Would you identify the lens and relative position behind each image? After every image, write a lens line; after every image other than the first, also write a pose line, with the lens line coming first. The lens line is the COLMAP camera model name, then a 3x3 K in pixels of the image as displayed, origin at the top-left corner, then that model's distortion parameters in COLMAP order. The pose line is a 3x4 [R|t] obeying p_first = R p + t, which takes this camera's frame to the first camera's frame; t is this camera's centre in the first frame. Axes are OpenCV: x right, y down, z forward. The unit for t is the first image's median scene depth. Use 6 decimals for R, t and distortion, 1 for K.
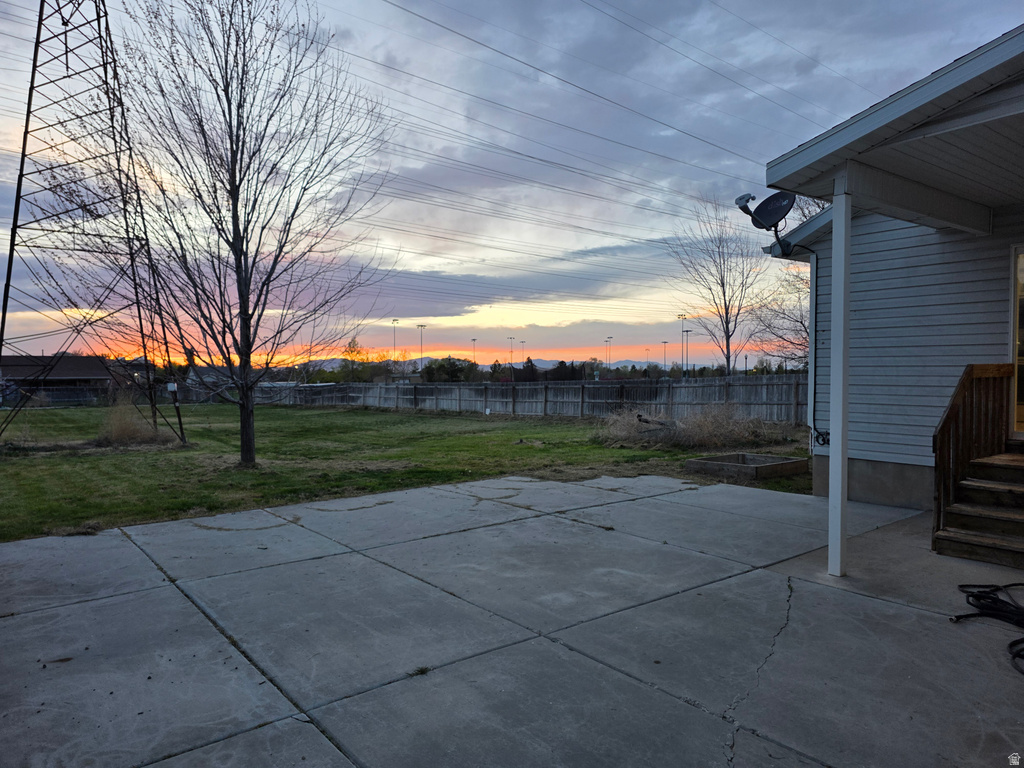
lens RADIAL K [[682.3, 0, 522.7], [0, 682.3, 401.4], [0, 0, 1]] dist [0.068846, -0.064638]
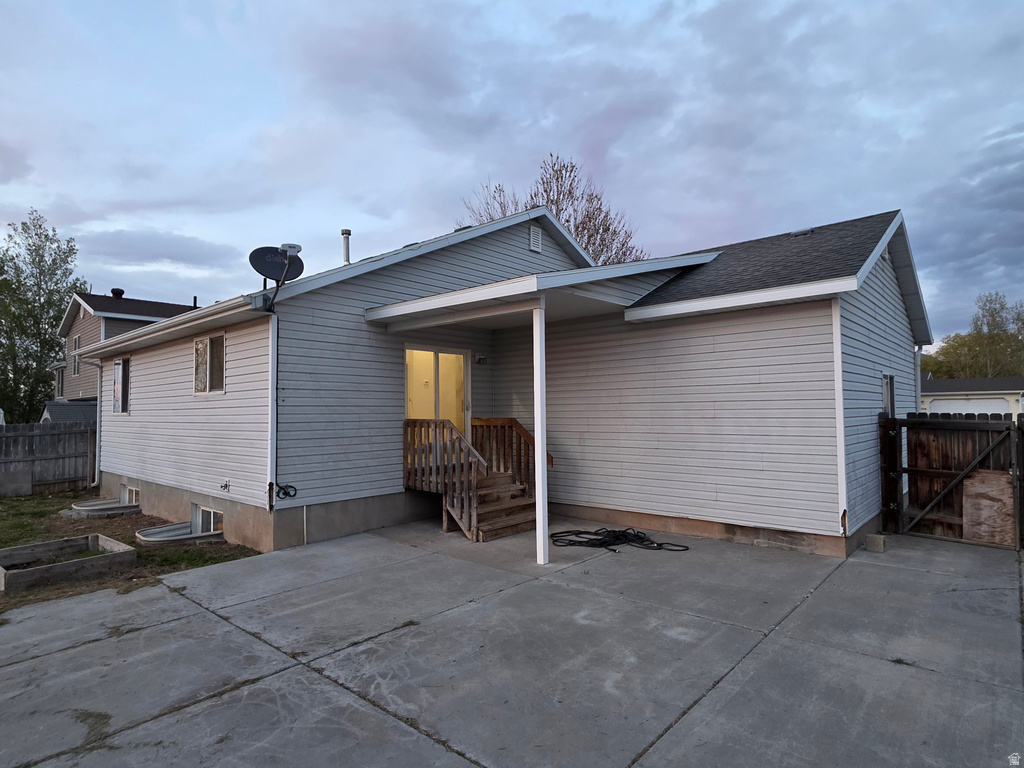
lens RADIAL K [[570.3, 0, 503.9], [0, 570.3, 389.1], [0, 0, 1]] dist [0.006034, 0.001185]
pose [[-0.171452, 0.044546, 0.984185, -0.538529], [0.057544, 0.997725, -0.035134, -0.058871], [-0.983510, 0.050610, -0.173625, 0.927222]]
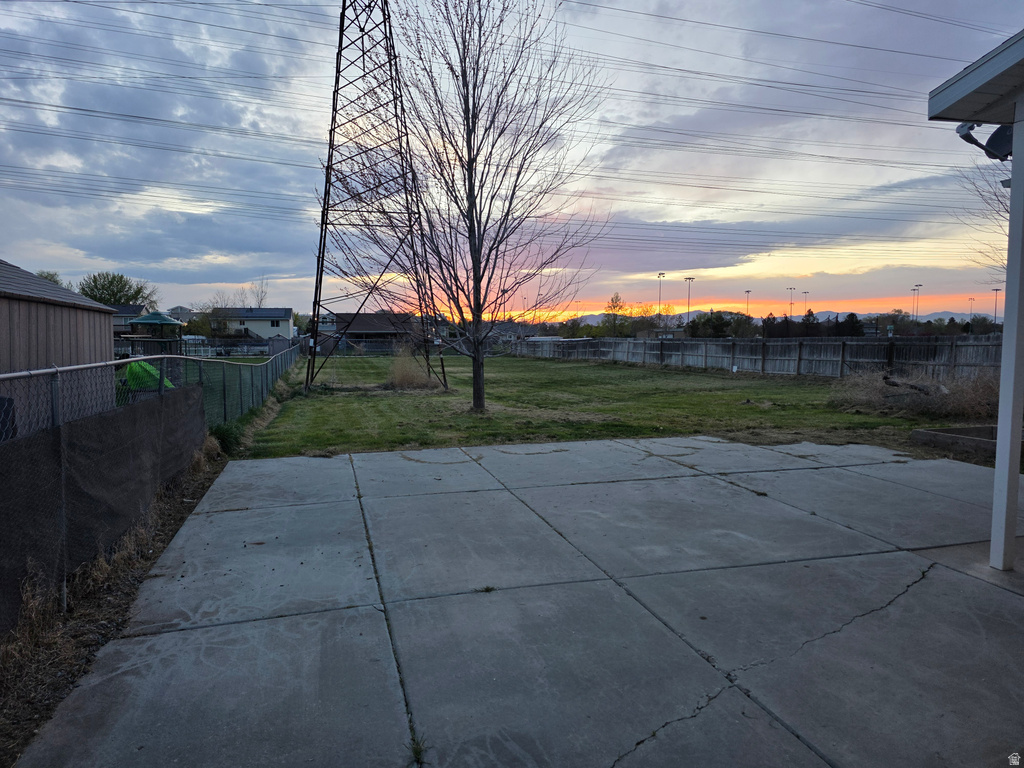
lens RADIAL K [[682.3, 0, 510.4], [0, 682.3, 381.7], [0, 0, 1]] dist [0.068846, -0.064638]
pose [[0.920344, 0.033251, -0.389694, 0.162045], [-0.018688, 0.998980, 0.041105, -0.003721], [0.390663, -0.030548, 0.920027, -0.019523]]
